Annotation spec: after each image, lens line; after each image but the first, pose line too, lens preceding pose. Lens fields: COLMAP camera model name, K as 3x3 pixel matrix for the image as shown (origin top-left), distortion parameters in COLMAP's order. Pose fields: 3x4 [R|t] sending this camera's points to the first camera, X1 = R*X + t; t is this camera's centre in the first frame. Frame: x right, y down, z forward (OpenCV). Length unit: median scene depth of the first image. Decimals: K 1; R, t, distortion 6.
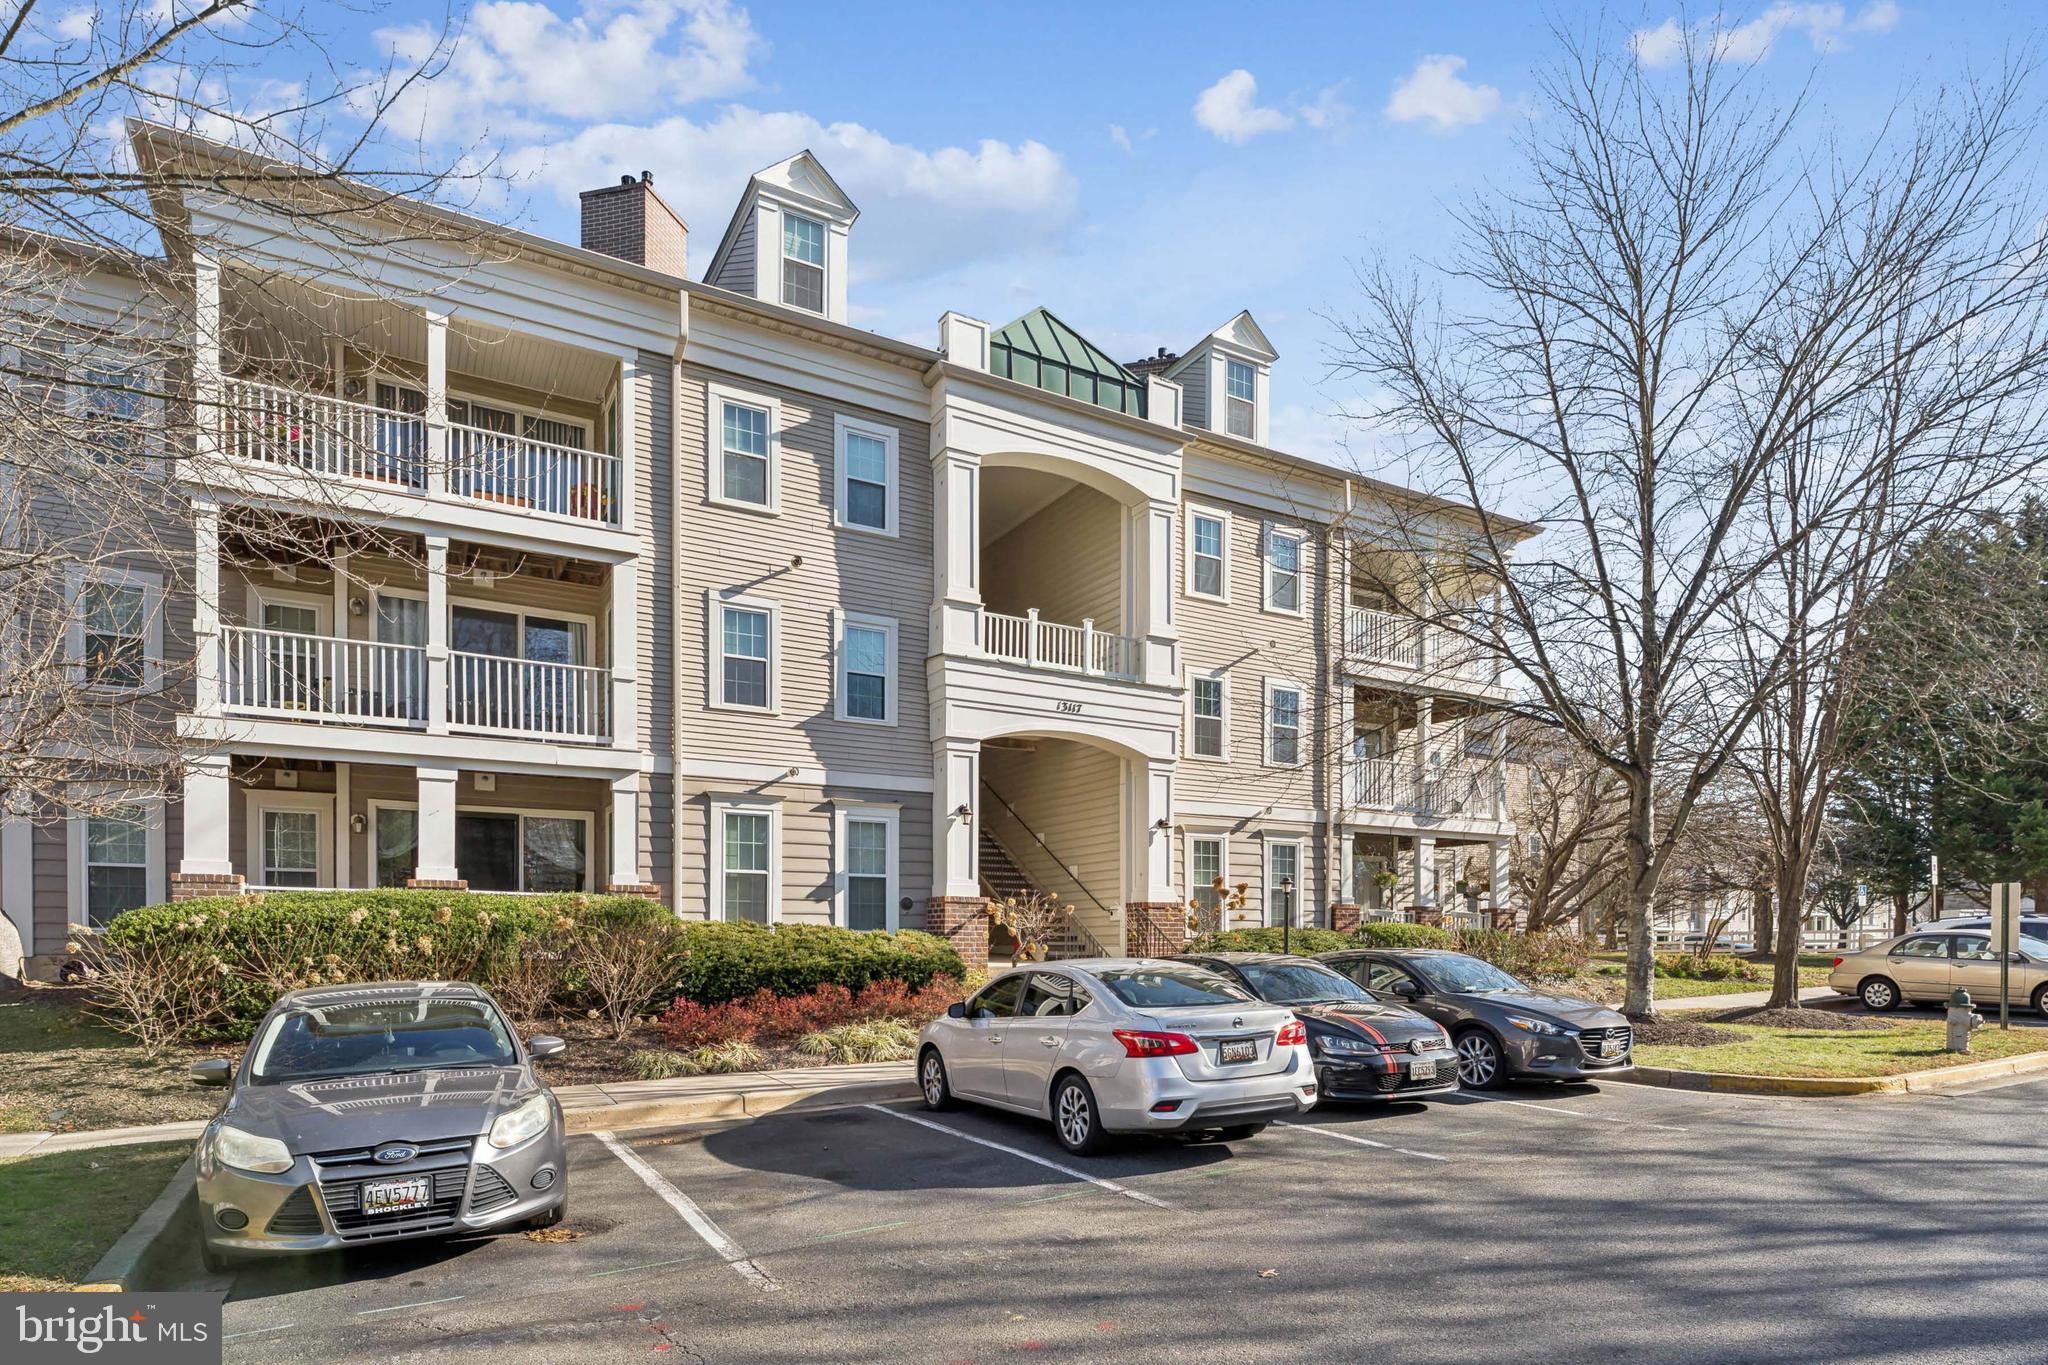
lens RADIAL K [[1029.9, 0, 1024.0], [0, 1029.9, 682.5], [0, 0, 1]] dist [0.001315, 0.000210]
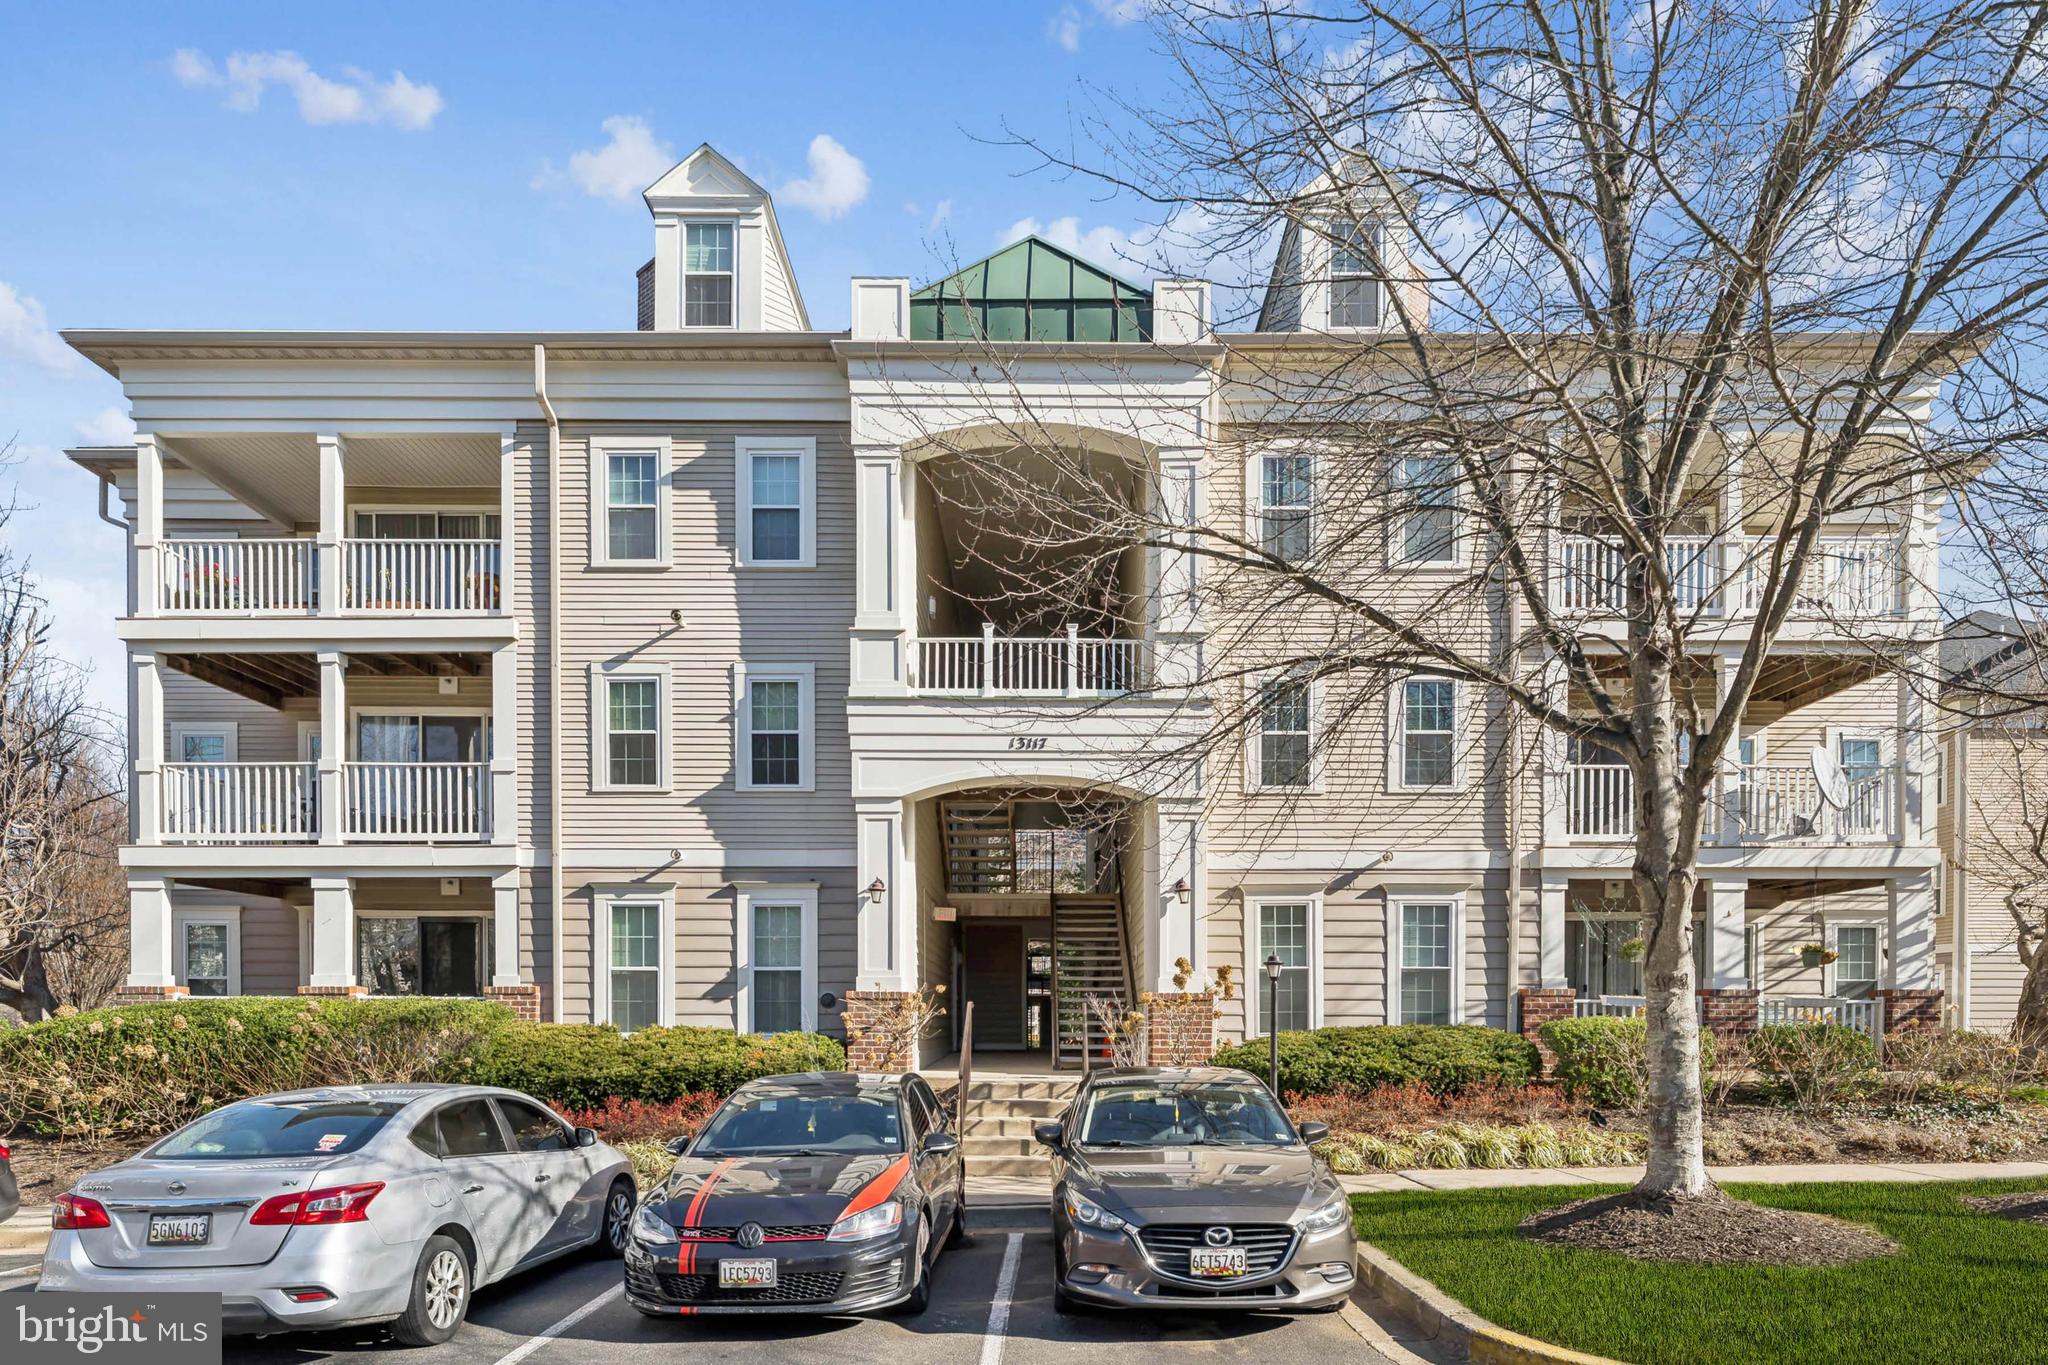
lens RADIAL K [[1137.3, 0, 1025.6], [0, 1137.3, 792.0], [0, 0, 1]] dist [-0.002613, -0.000519]
pose [[0.879638, -0.098651, -0.465301, 0.477003], [0.116494, 0.993144, 0.009667, 0.056789], [0.461157, -0.062708, 0.885100, 0.270317]]
